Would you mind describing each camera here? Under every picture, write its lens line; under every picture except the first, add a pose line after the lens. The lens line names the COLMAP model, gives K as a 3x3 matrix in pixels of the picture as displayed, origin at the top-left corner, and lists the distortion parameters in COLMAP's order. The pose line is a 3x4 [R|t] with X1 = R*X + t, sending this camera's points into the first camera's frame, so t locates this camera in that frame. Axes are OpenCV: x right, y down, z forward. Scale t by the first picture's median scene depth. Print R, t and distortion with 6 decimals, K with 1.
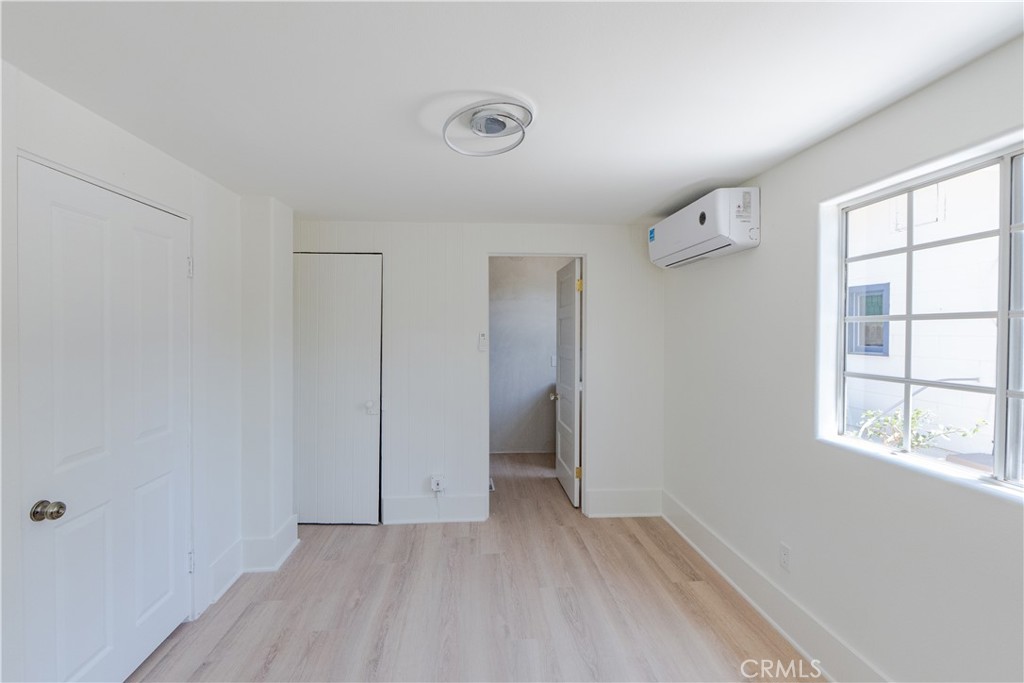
lens RADIAL K [[429.0, 0, 512.0], [0, 429.0, 341.5], [0, 0, 1]] dist [-0.008927, 0.000649]
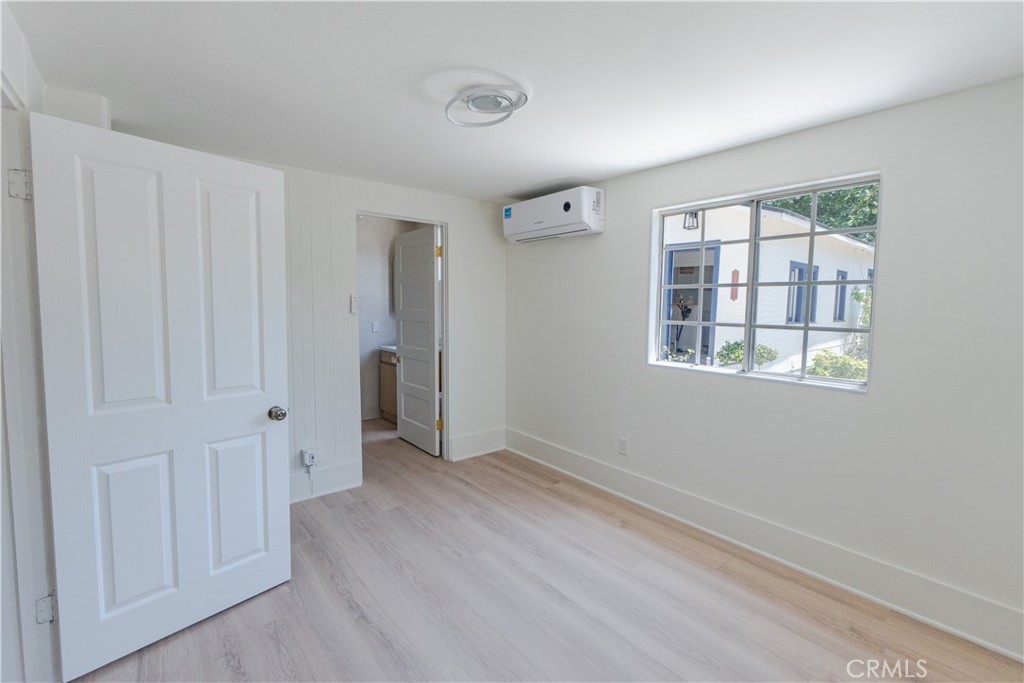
lens RADIAL K [[429.0, 0, 512.0], [0, 429.0, 341.5], [0, 0, 1]] dist [-0.008927, 0.000649]
pose [[0.823477, -0.044804, 0.565578, -0.405349], [0.006160, 0.997524, 0.070052, 0.024544], [-0.567317, -0.054202, 0.821714, 0.007436]]
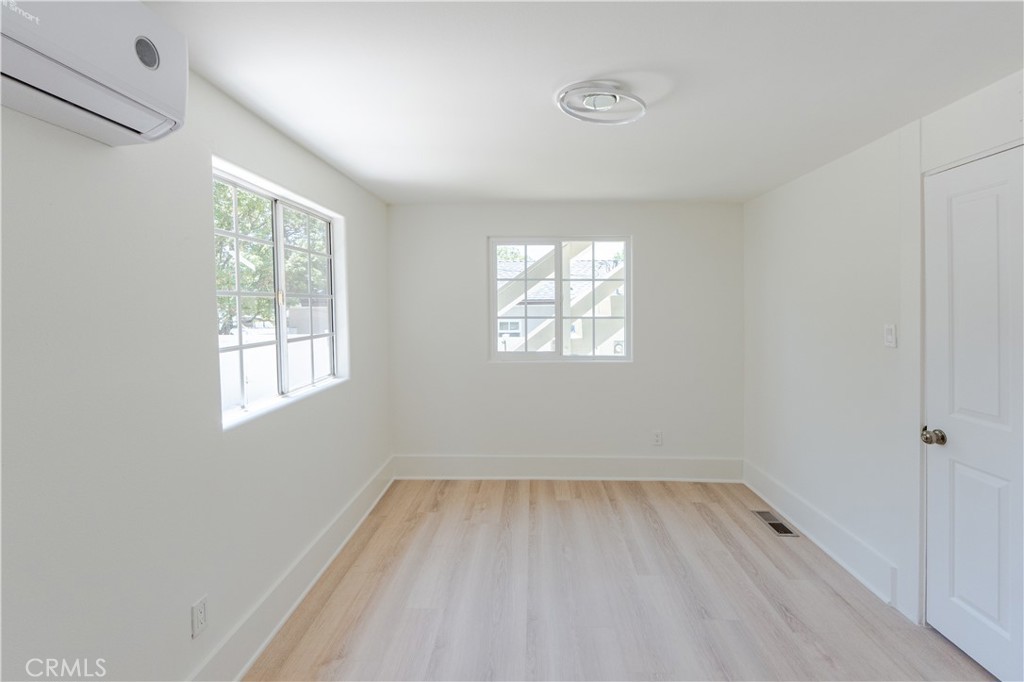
lens RADIAL K [[429.0, 0, 512.0], [0, 429.0, 341.0], [0, 0, 1]] dist [-0.008927, 0.000649]
pose [[-0.988875, -0.014975, 0.147994, 0.019482], [0.000807, 0.994365, 0.106008, -0.036736], [-0.148747, 0.104948, -0.983290, 1.287562]]
